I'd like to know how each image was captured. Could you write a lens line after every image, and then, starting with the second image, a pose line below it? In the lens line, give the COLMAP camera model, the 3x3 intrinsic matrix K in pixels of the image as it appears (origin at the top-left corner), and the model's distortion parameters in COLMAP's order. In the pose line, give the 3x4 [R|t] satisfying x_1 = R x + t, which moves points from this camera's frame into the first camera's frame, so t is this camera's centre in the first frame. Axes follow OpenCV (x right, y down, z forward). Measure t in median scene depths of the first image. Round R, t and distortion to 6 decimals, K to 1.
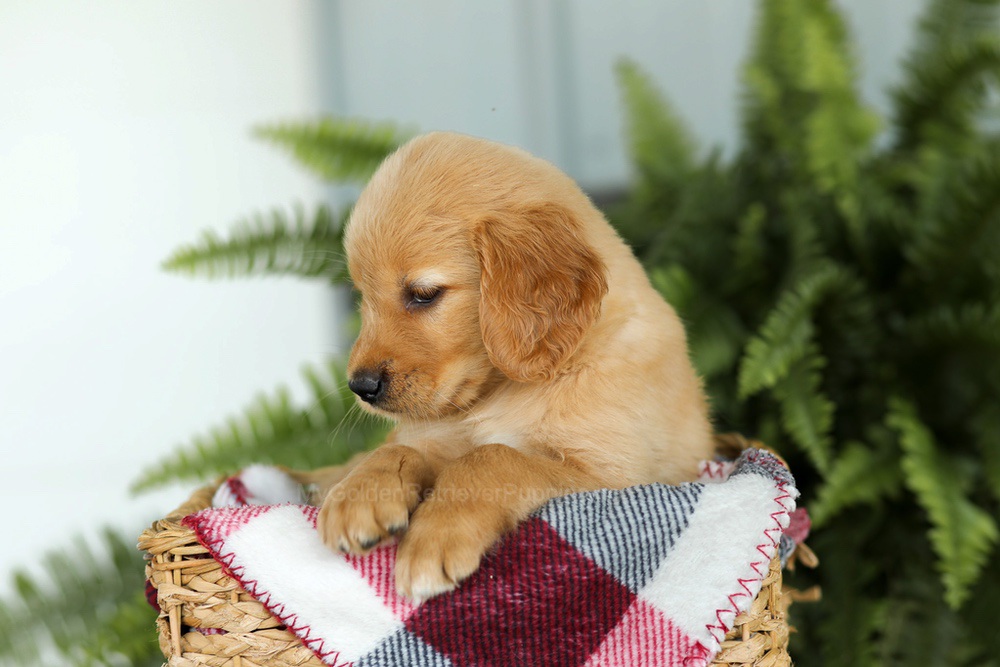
lens RADIAL K [[3294.6, 0, 500.0], [0, 3294.6, 333.5], [0, 0, 1]] dist [0.268288, -1.253978]
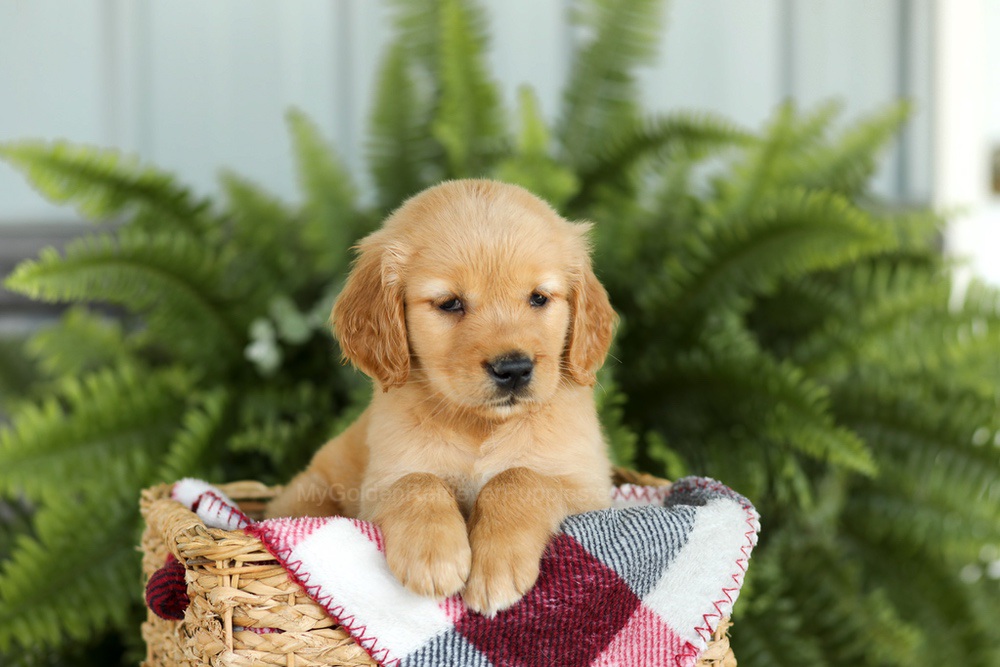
lens RADIAL K [[3267.9, 0, 501.6], [0, 3267.9, 376.2], [0, 0, 1]] dist [0.188206, 0.502403]
pose [[0.942566, 0.030960, 0.332581, -0.389230], [-0.034874, 0.999375, 0.005806, -0.004710], [-0.332193, -0.017071, 0.943057, -0.065039]]
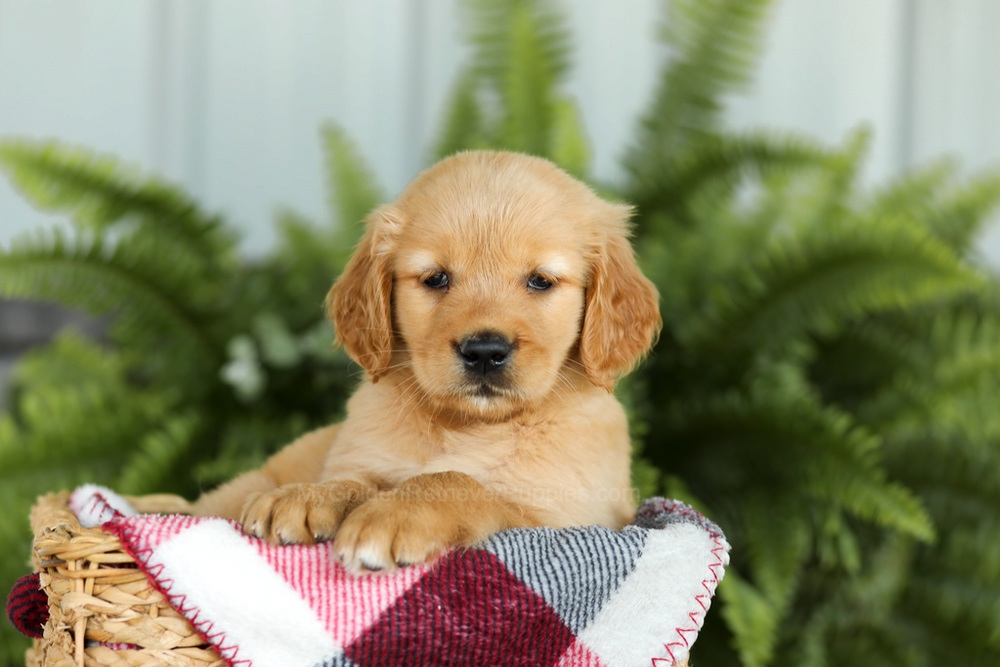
lens RADIAL K [[3247.7, 0, 500.0], [0, 3247.7, 333.5], [0, 0, 1]] dist [0.218483, -0.048603]
pose [[0.964044, 0.092383, 0.249168, -0.227427], [-0.080535, 0.995100, -0.057358, 0.047025], [-0.253246, 0.035229, 0.966760, 0.075894]]
